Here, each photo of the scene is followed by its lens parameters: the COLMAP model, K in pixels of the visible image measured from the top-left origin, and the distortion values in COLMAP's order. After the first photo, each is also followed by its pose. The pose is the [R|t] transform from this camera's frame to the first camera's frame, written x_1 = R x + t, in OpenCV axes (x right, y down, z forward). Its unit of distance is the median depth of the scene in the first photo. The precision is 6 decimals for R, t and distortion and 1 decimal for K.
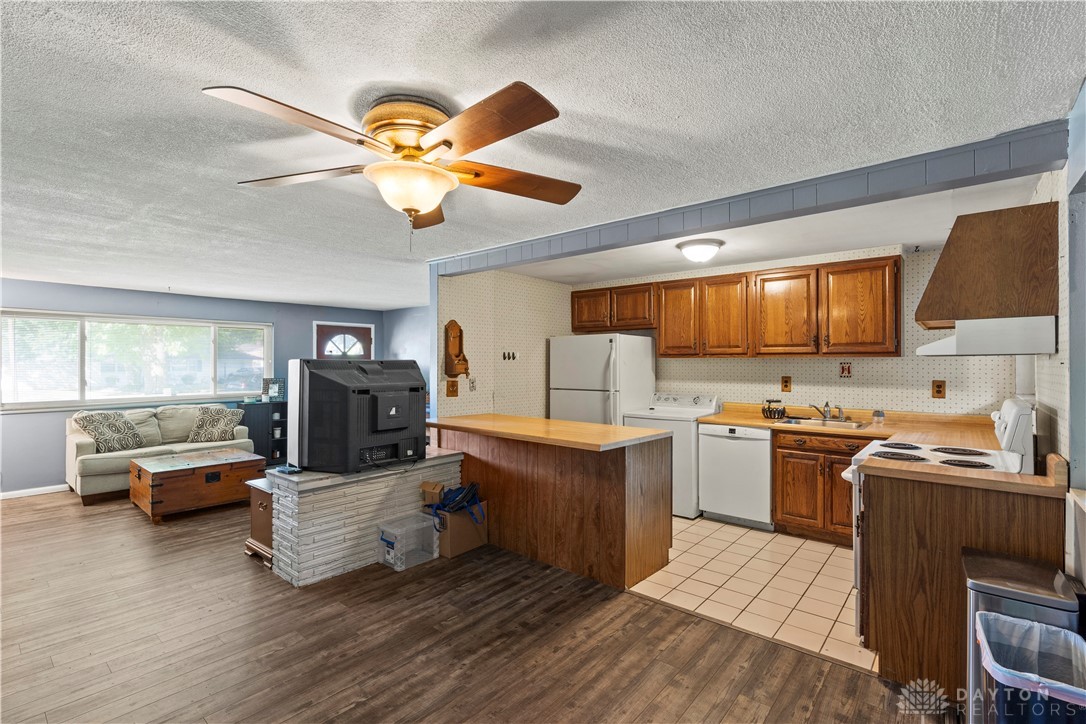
lens RADIAL K [[501.4, 0, 533.7], [0, 501.4, 362.3], [0, 0, 1]] dist [-0.005255, -0.000010]
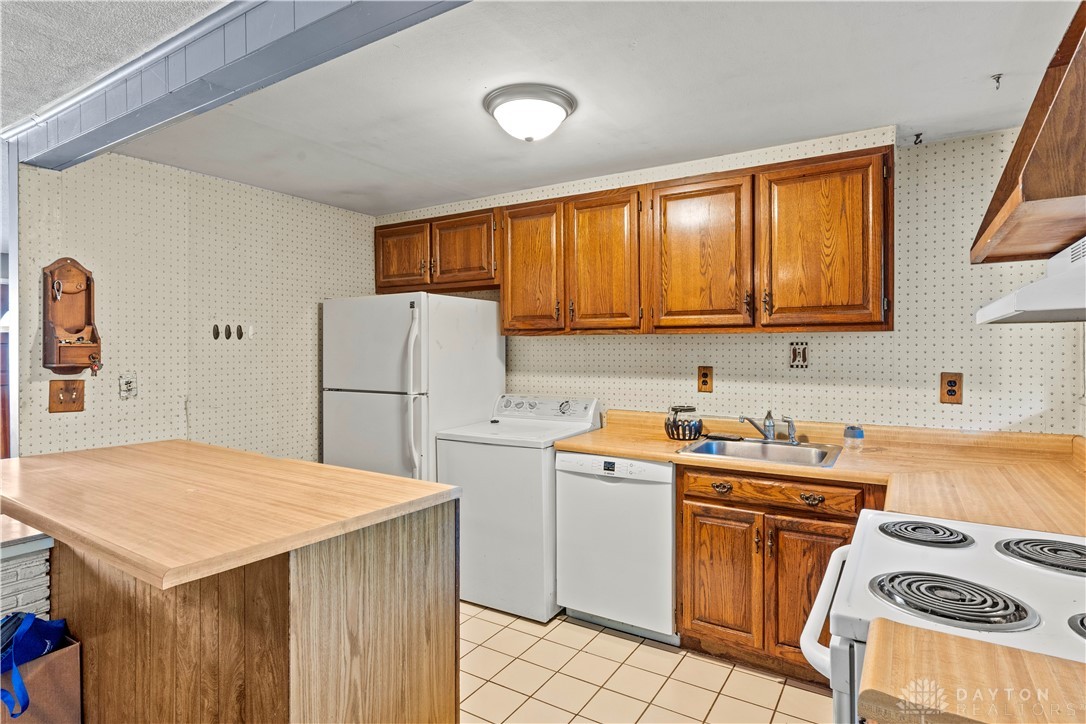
lens RADIAL K [[583.3, 0, 538.4], [0, 583.3, 349.0], [0, 0, 1]] dist [-0.005213, 0.000246]
pose [[0.989138, -0.002874, 0.146964, 0.249158], [0.002355, 0.999990, 0.003710, 0.005631], [-0.146973, -0.003323, 0.989135, 0.416448]]
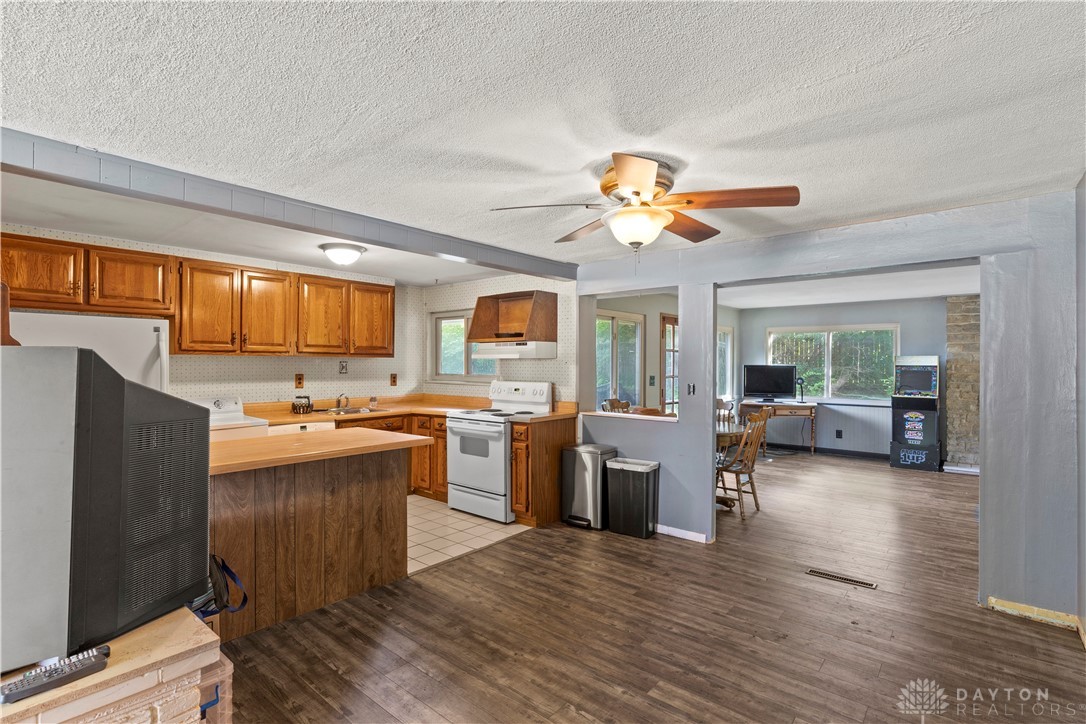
lens RADIAL K [[514.1, 0, 541.8], [0, 514.1, 364.7], [0, 0, 1]] dist [-0.010005, 0.001076]
pose [[-0.013986, -0.002946, 0.999898, -0.726999], [-0.004962, 0.999984, 0.002877, 0.002572], [-0.999890, -0.004922, -0.014000, 0.586797]]
